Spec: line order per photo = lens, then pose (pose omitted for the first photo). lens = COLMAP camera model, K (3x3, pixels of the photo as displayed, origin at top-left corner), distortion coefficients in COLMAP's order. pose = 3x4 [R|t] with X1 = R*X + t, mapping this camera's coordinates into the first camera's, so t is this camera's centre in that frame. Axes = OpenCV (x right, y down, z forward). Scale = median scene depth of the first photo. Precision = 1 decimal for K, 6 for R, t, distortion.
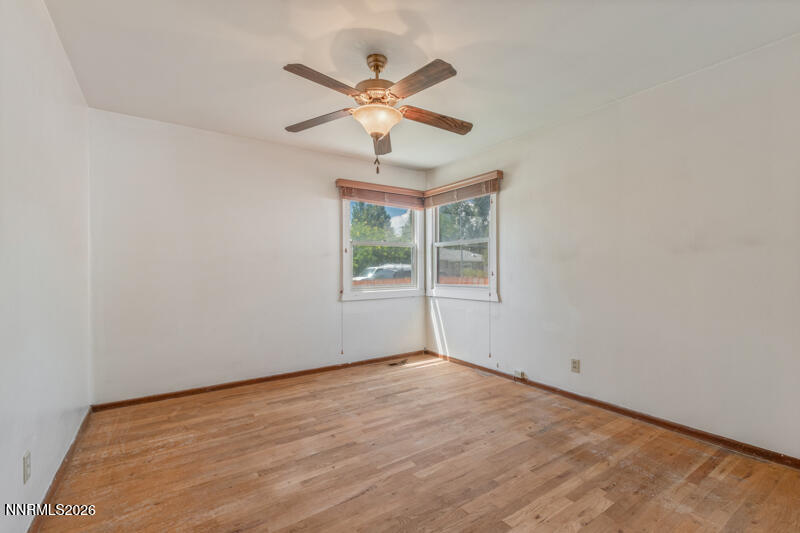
lens RADIAL K [[359.9, 0, 402.7], [0, 359.9, 267.3], [0, 0, 1]] dist [0.004279, -0.000161]
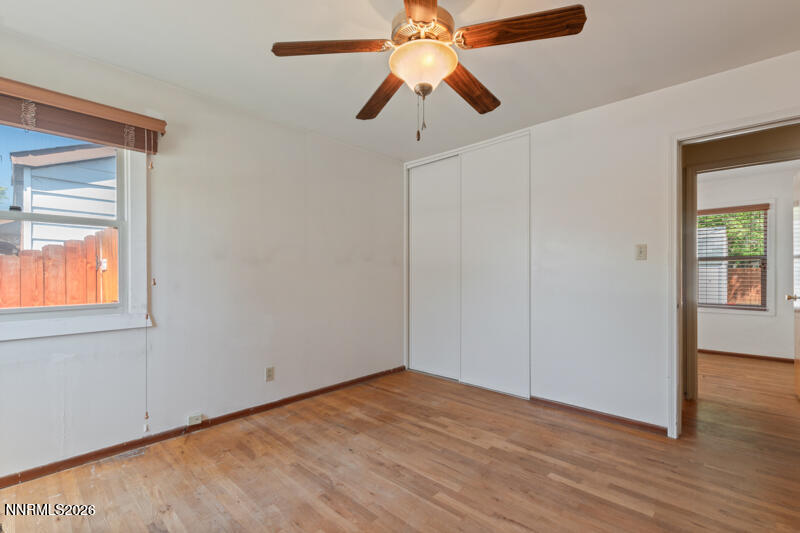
lens RADIAL K [[359.9, 0, 402.7], [0, 359.9, 272.7], [0, 0, 1]] dist [0.004279, -0.000161]
pose [[-0.218951, 0.010656, 0.975678, -0.649416], [0.000705, 0.999942, -0.010763, 0.013167], [-0.975736, -0.001669, -0.218946, 1.022175]]
